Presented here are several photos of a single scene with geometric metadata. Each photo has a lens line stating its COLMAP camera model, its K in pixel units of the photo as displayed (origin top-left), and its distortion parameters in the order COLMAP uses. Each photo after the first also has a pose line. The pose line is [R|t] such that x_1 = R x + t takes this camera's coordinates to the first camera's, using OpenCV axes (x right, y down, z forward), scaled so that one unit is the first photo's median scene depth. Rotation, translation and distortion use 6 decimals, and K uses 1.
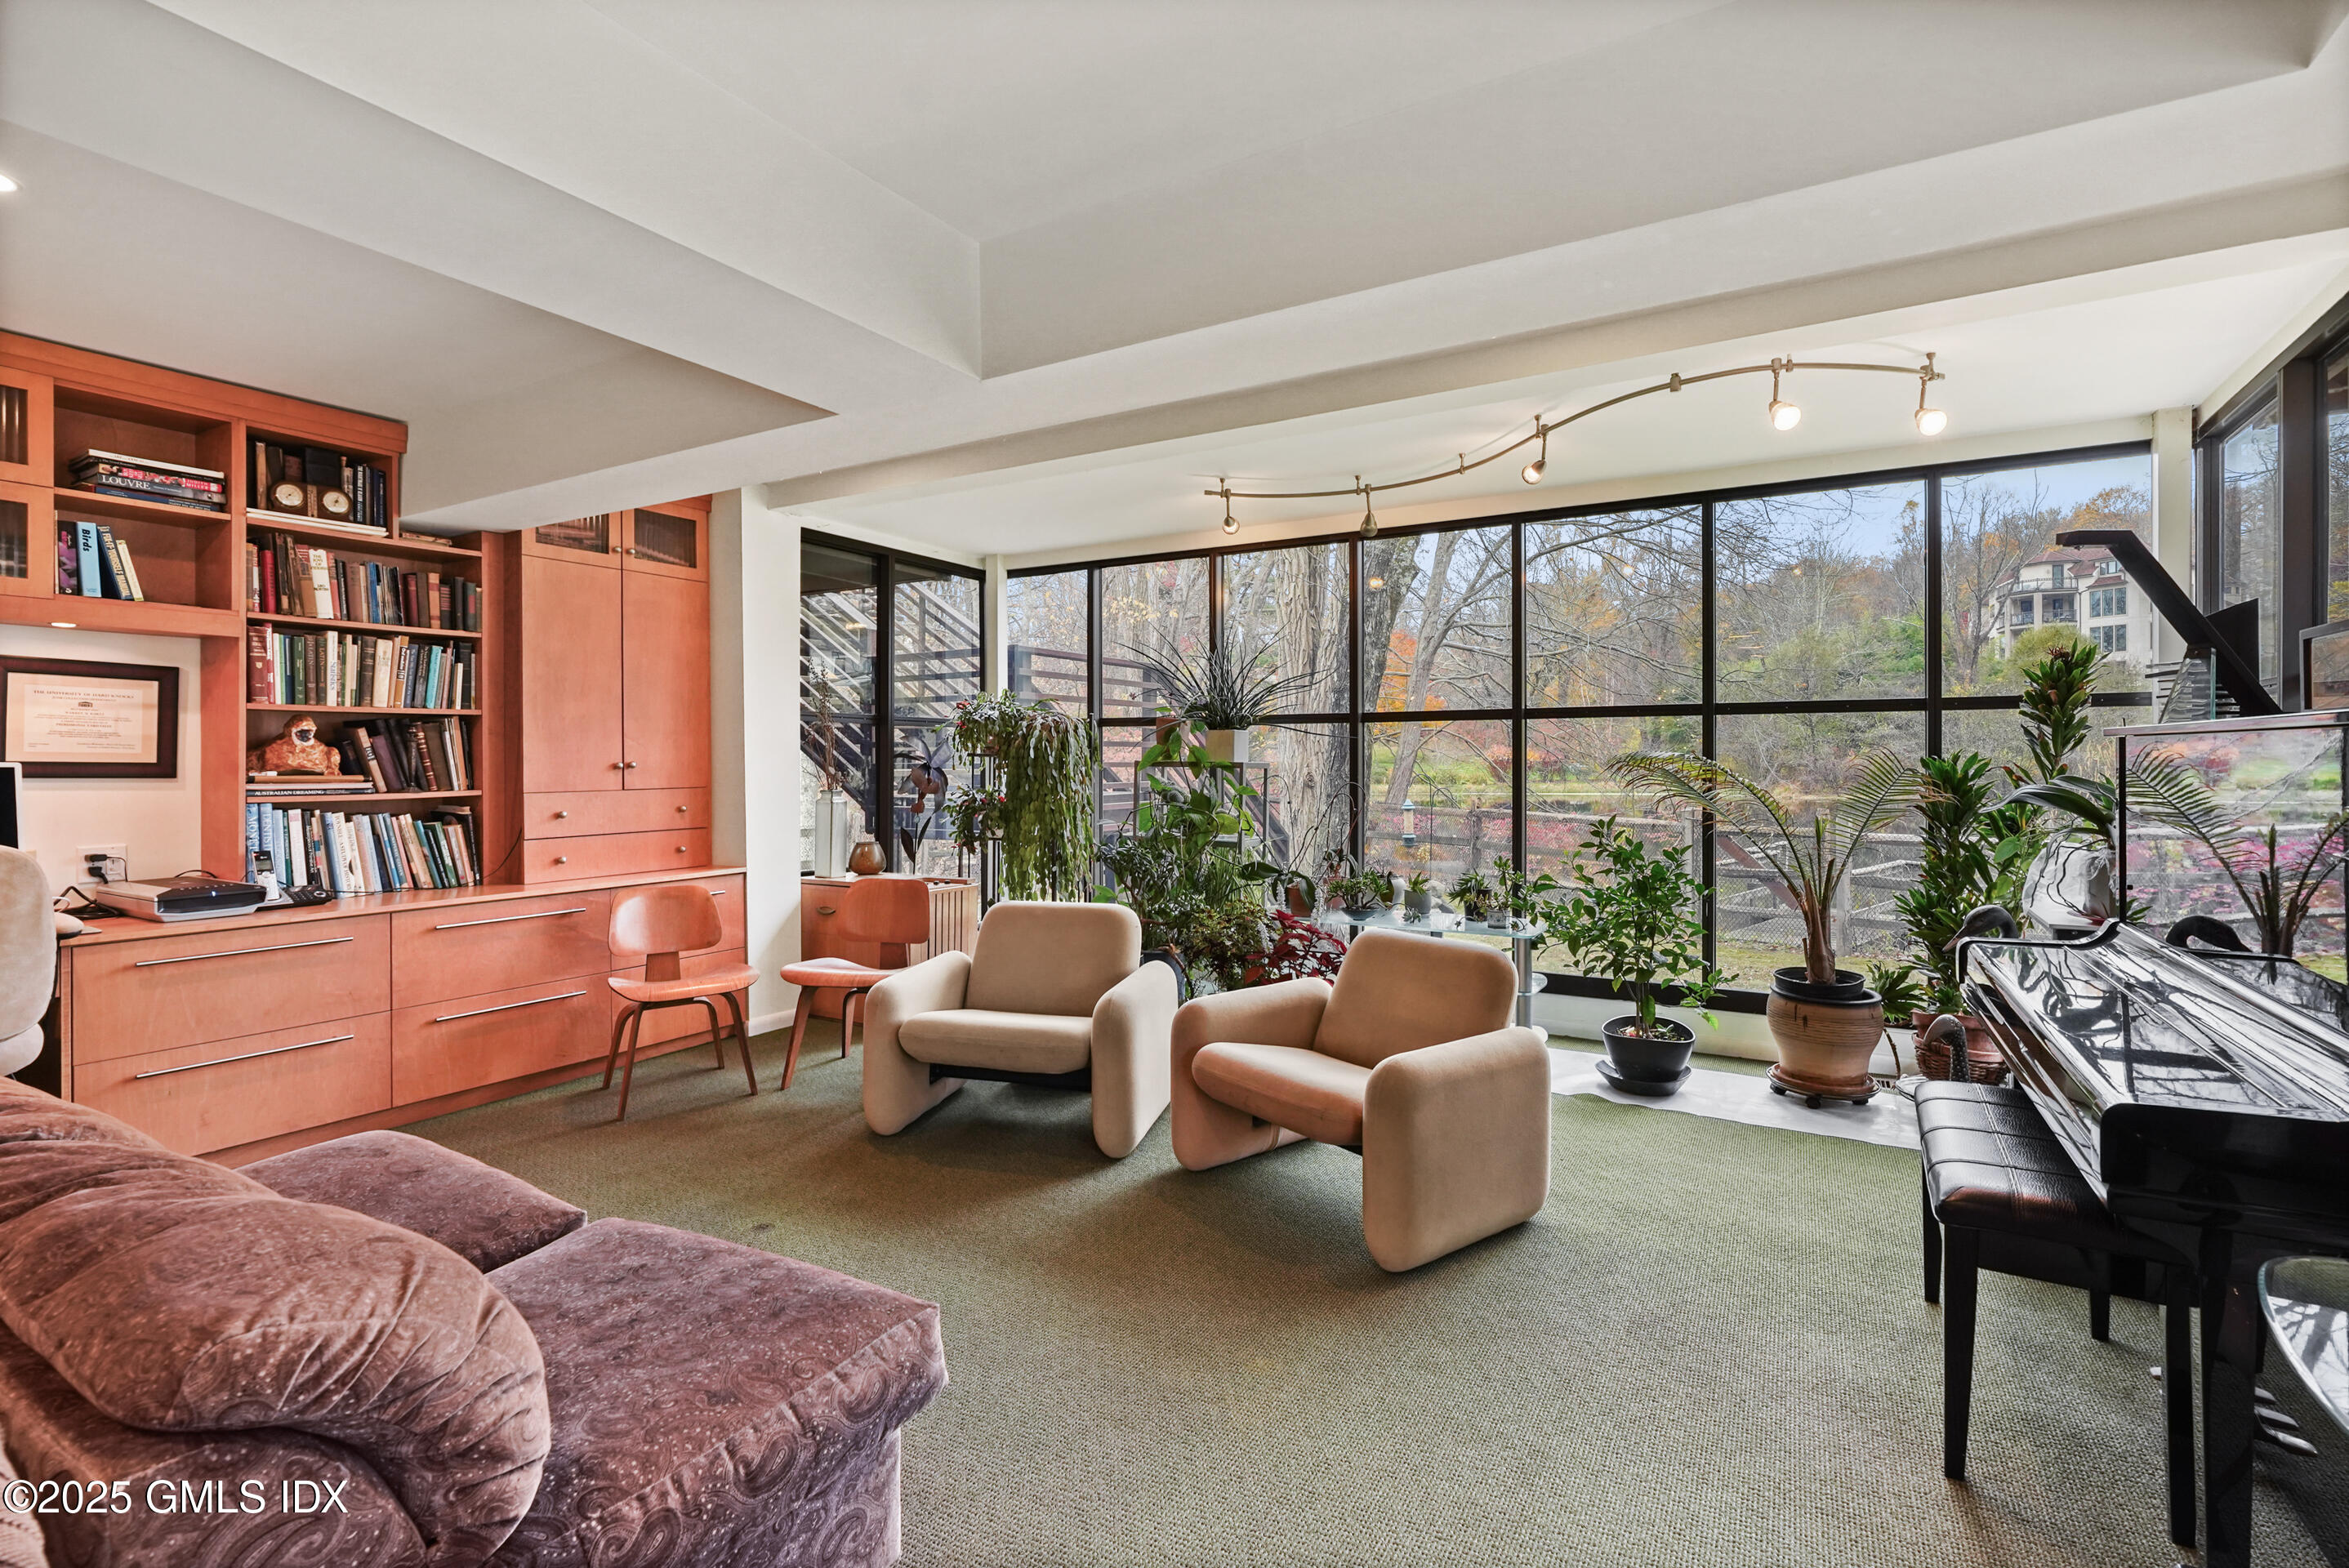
lens RADIAL K [[1091.2, 0, 1172.0], [0, 1091.2, 756.5], [0, 0, 1]] dist [-0.003787, 0.000472]
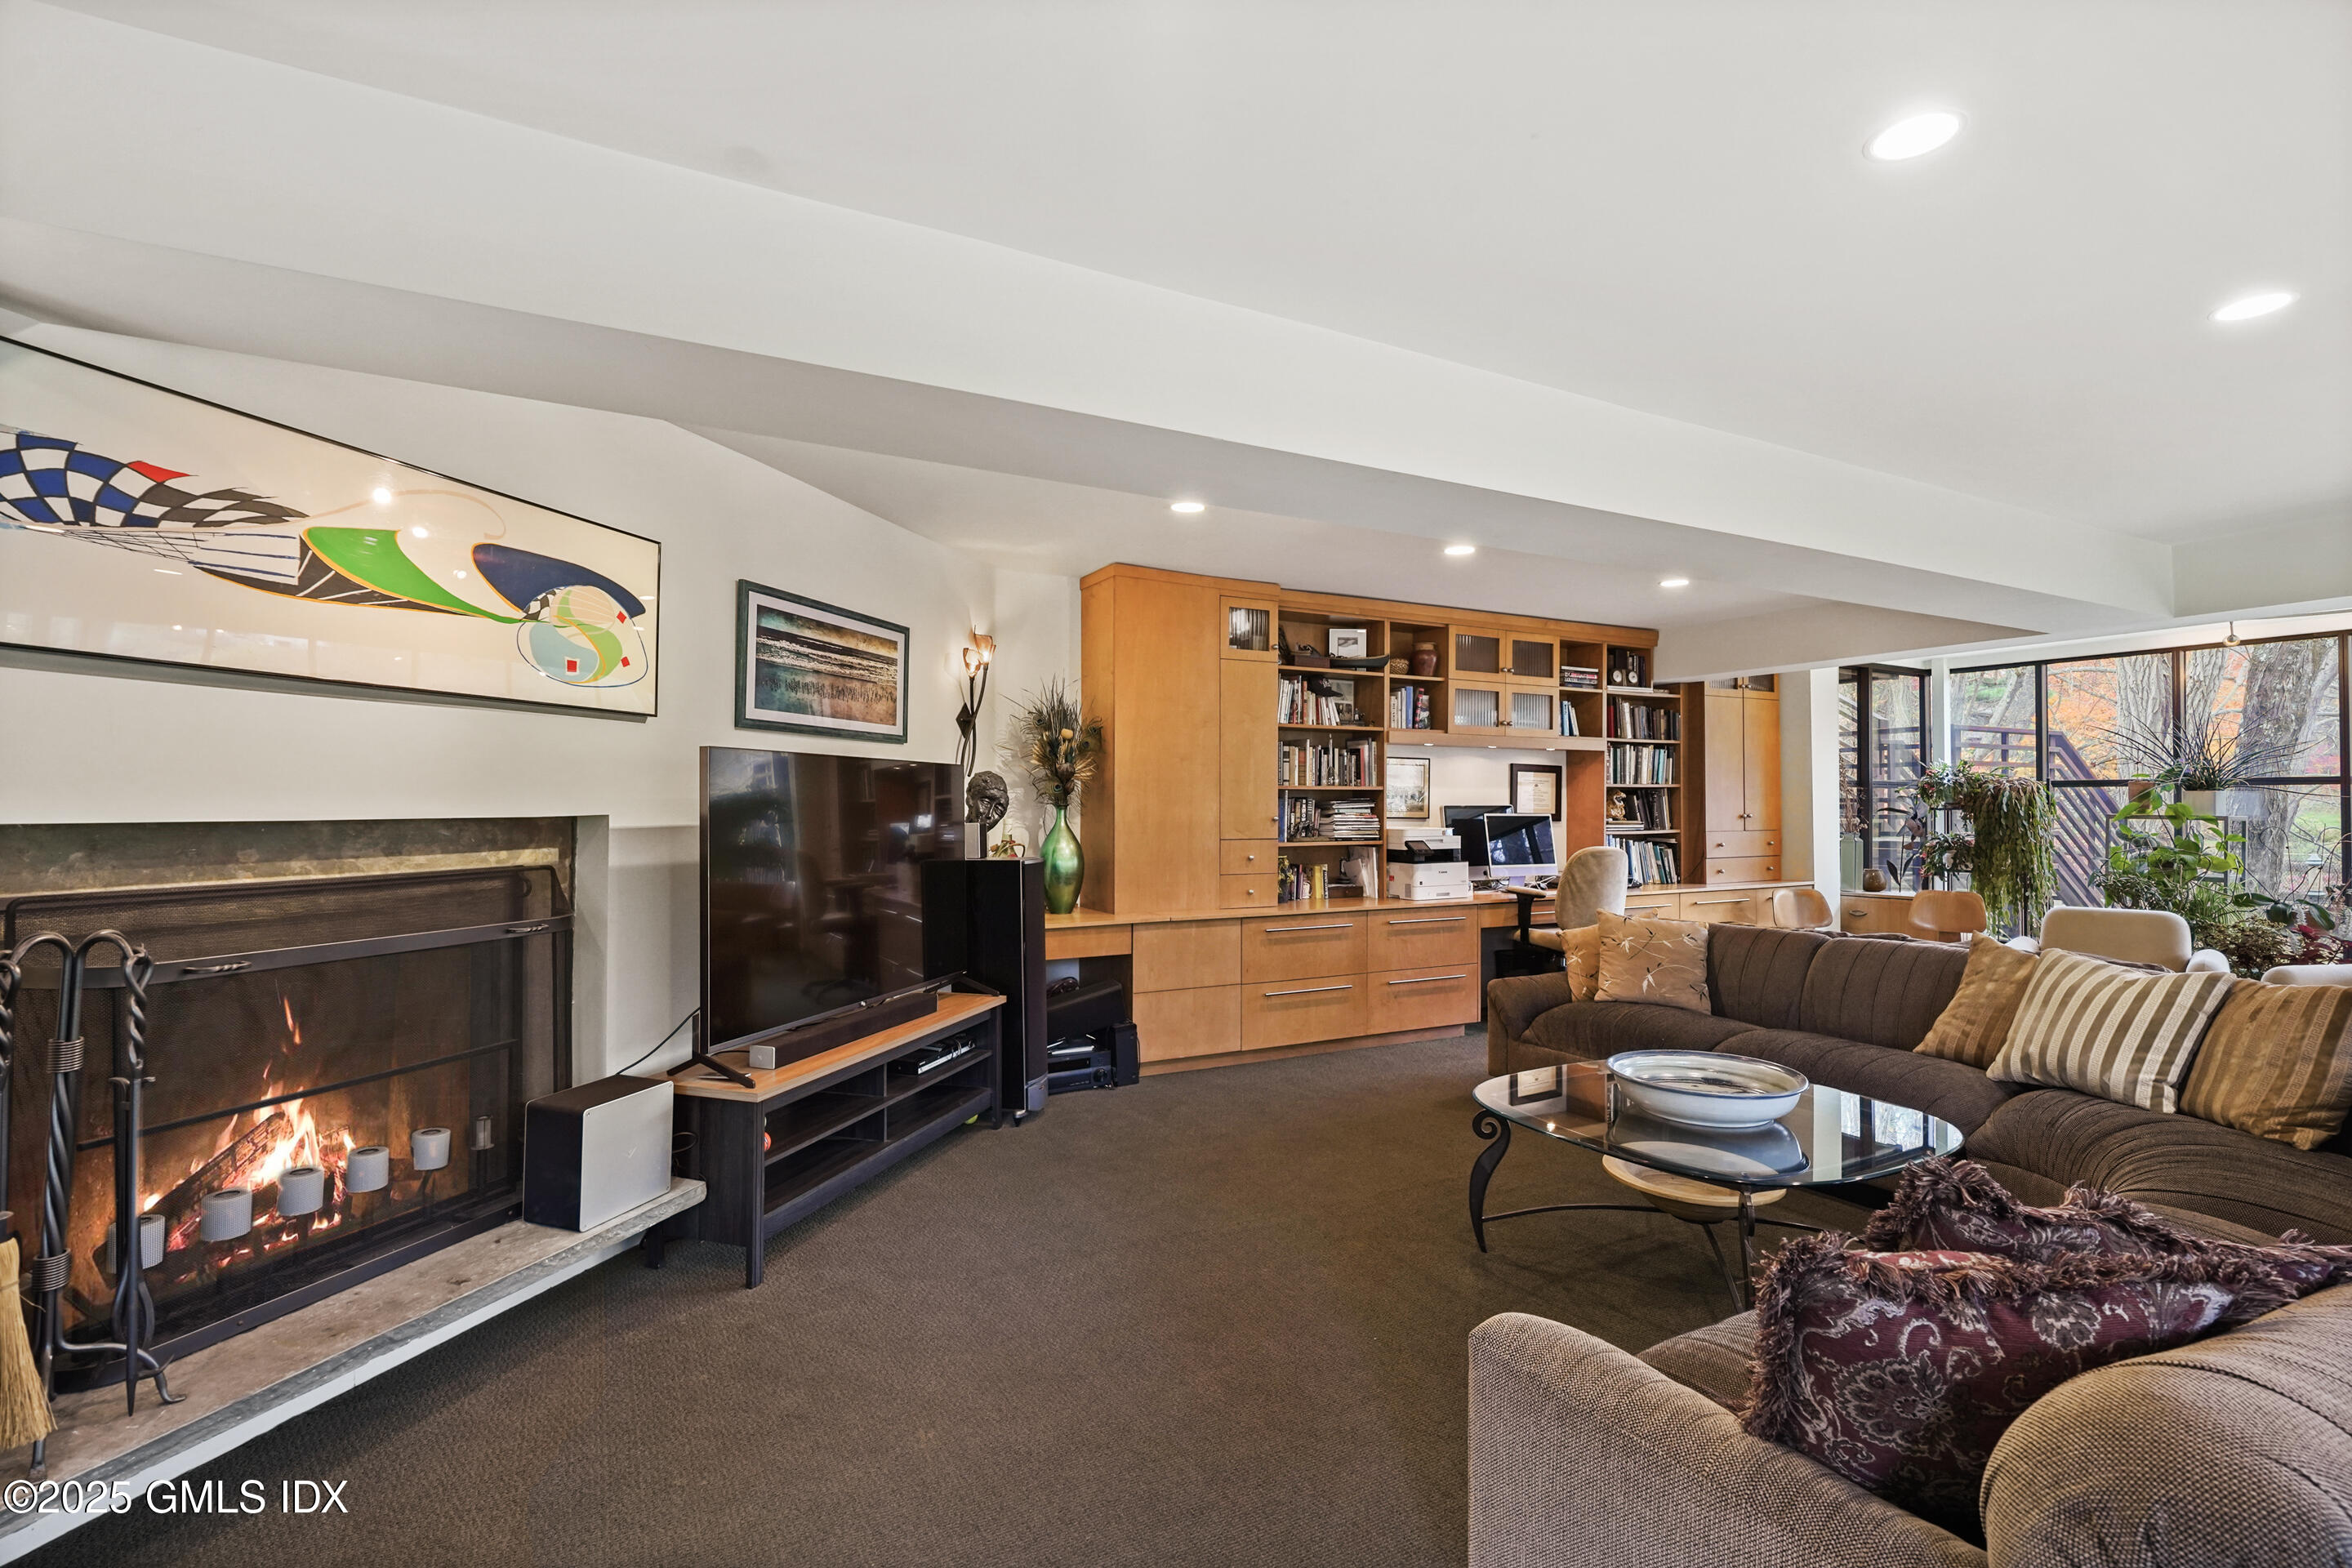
lens RADIAL K [[1080.6, 0, 1169.2], [0, 1080.6, 791.1], [0, 0, 1]] dist [-0.004292, 0.000765]
pose [[0.853982, -0.005270, -0.520276, -0.442240], [-0.000405, 0.999942, -0.010793, -0.012789], [0.520302, 0.009428, 0.853930, -0.955718]]
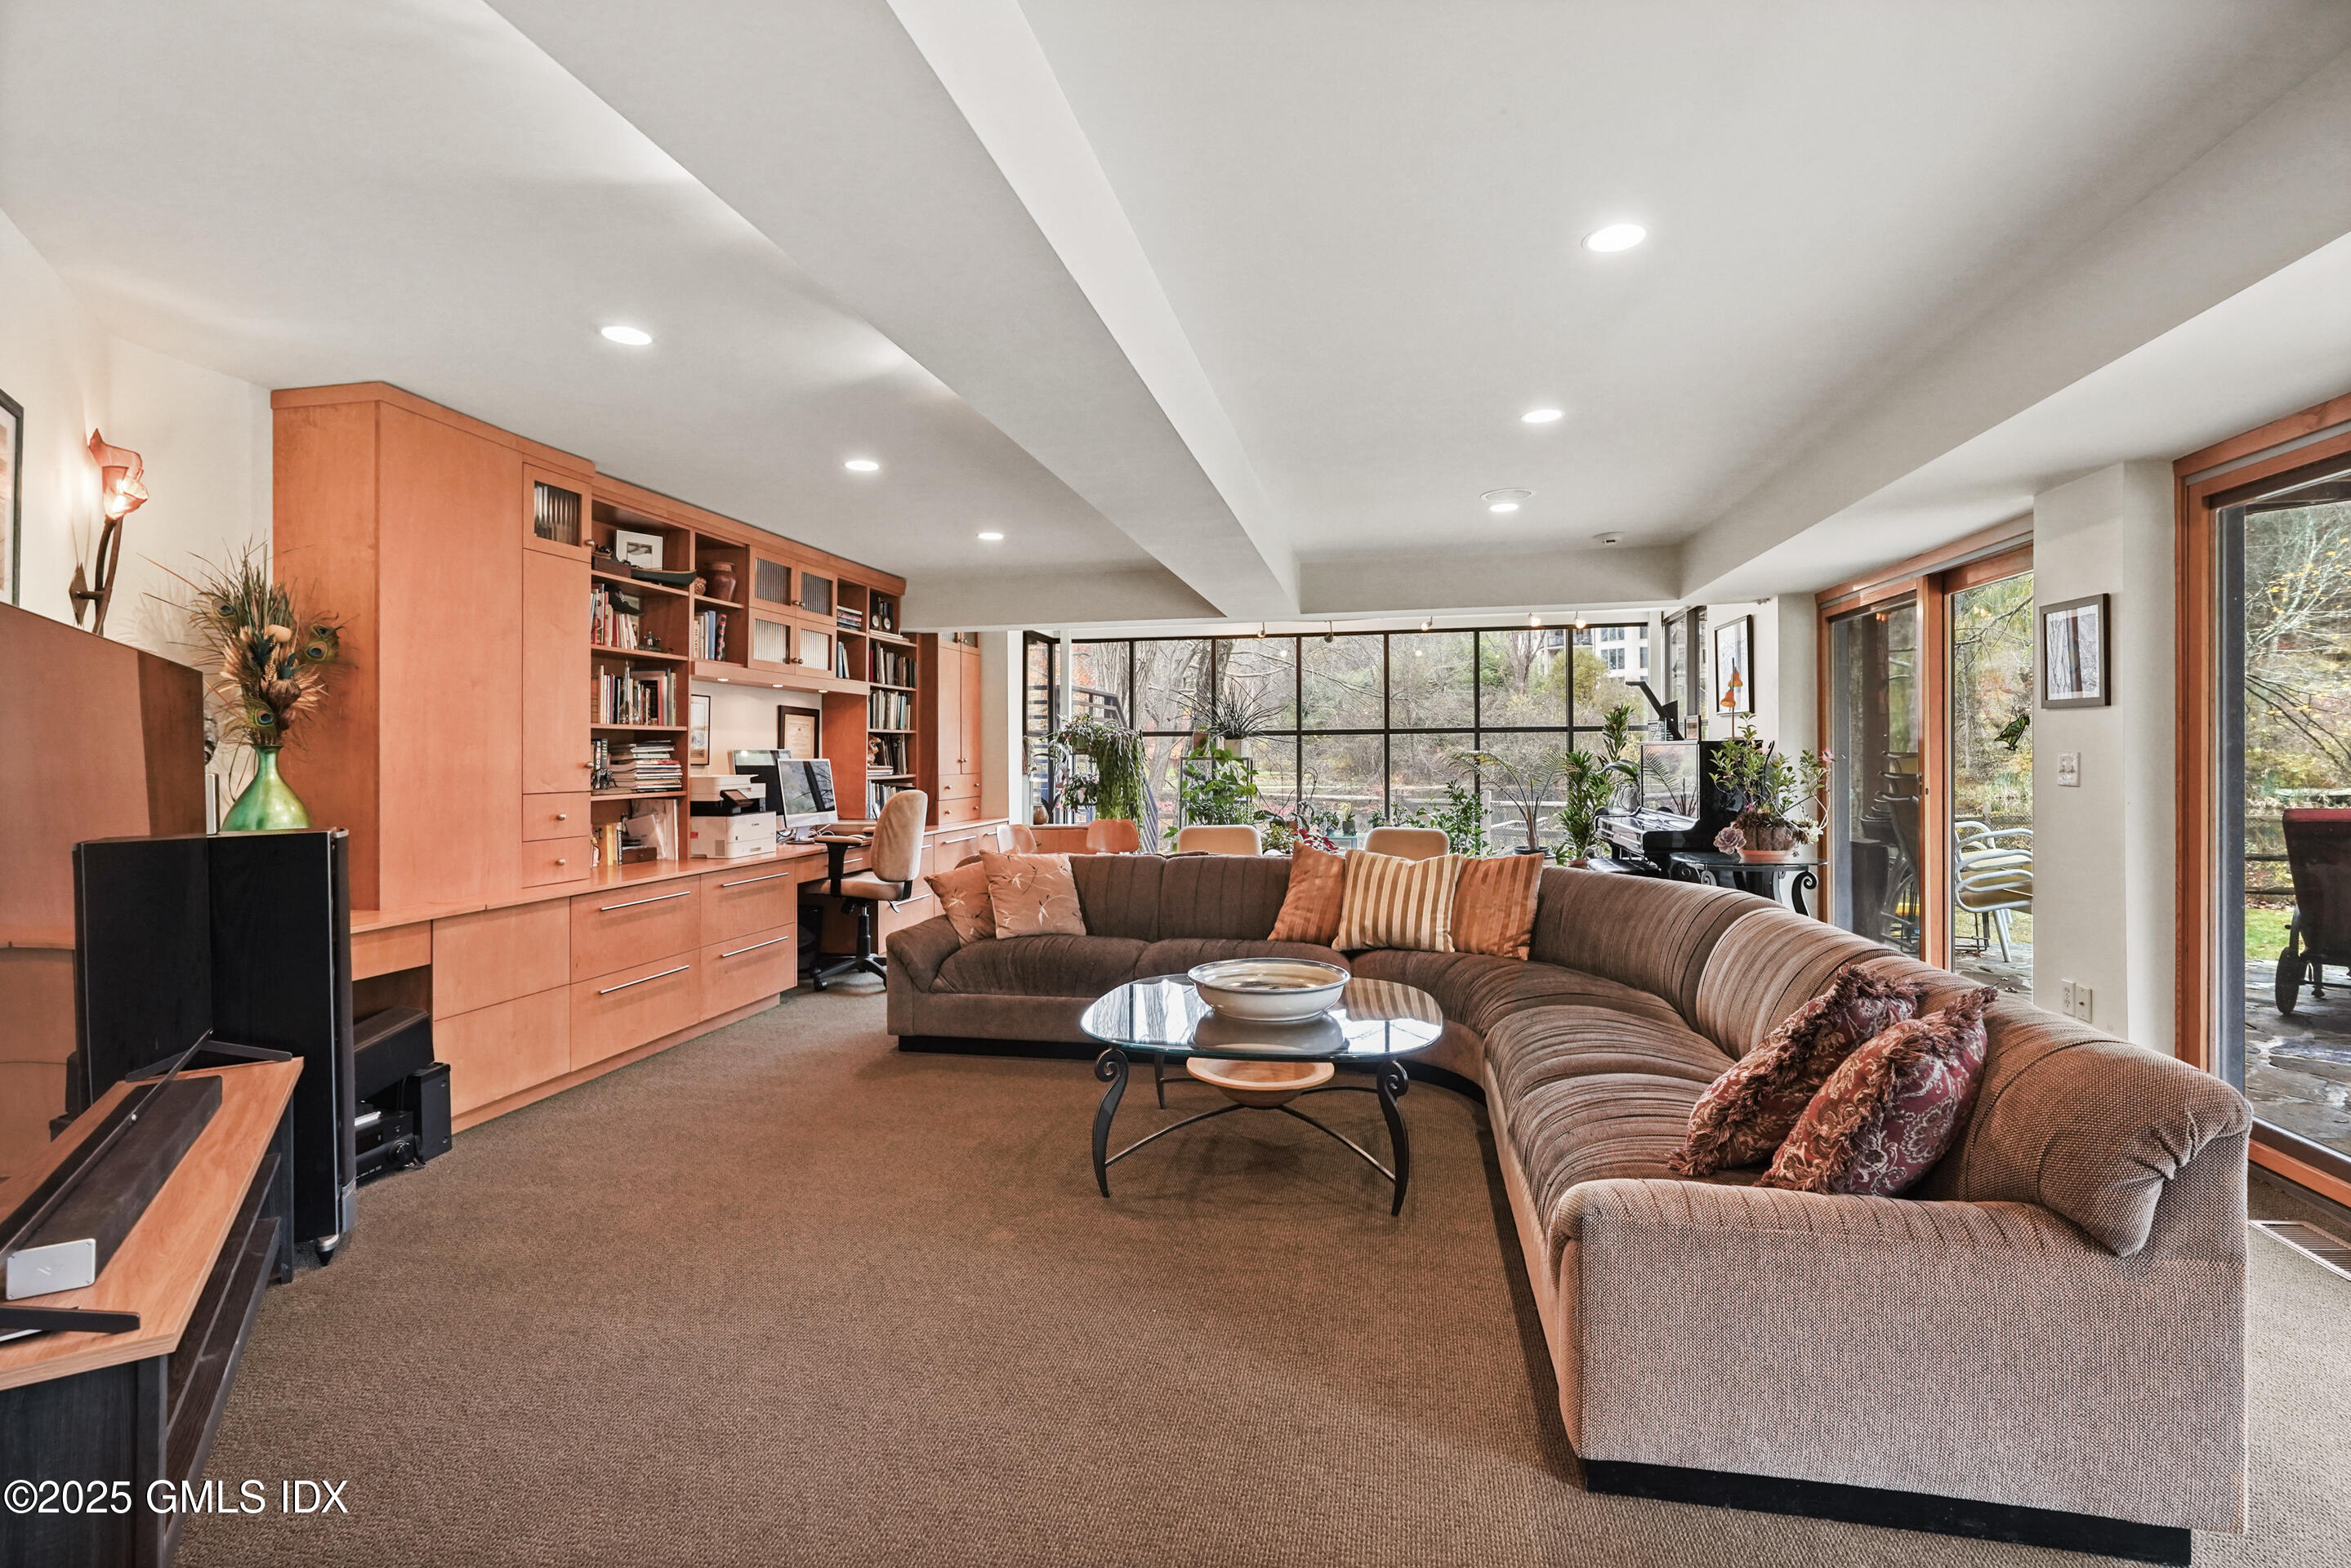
lens RADIAL K [[1092.0, 0, 1173.0], [0, 1092.0, 756.4], [0, 0, 1]] dist [-0.003787, 0.000472]
pose [[0.946522, -0.005639, 0.322589, -0.842185], [0.005116, 0.999984, 0.002468, -0.000977], [-0.322598, -0.000686, 0.946536, -0.912017]]
